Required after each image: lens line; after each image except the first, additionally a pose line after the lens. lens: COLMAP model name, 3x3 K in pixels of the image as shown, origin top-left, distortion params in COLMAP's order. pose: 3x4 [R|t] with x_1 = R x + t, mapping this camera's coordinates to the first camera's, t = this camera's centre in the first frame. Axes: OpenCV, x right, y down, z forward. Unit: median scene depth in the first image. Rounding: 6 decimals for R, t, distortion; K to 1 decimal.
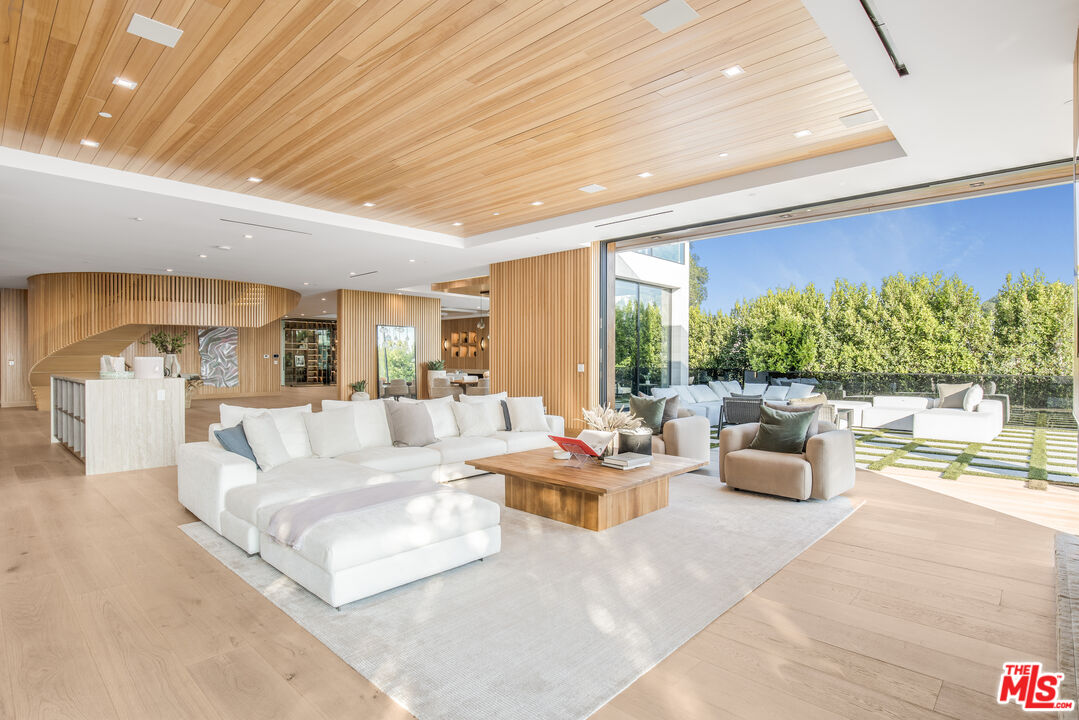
lens RADIAL K [[526.3, 0, 539.5], [0, 526.3, 360.0], [0, 0, 1]] dist [-0.019212, 0.000304]
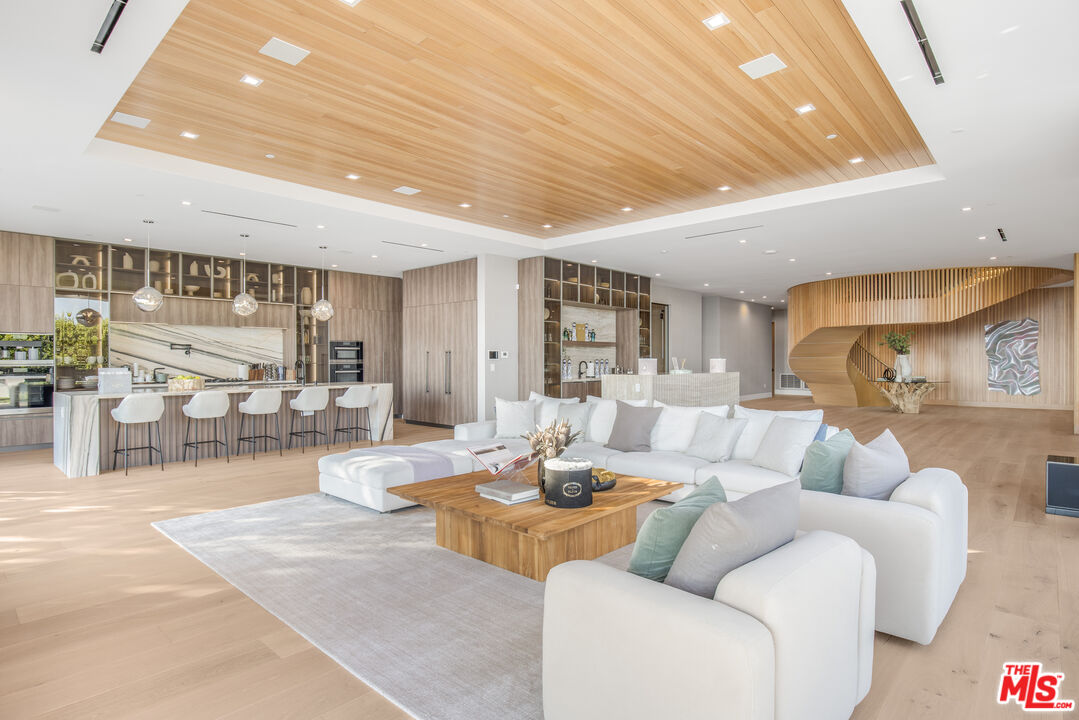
lens RADIAL K [[582.6, 0, 539.5], [0, 582.6, 360.0], [0, 0, 1]] dist [-0.028697, -0.000092]
pose [[0.028907, -0.004061, -0.999574, 0.731035], [0.002180, 0.999990, -0.003999, -0.000411], [0.999580, -0.002063, 0.028916, 0.736572]]
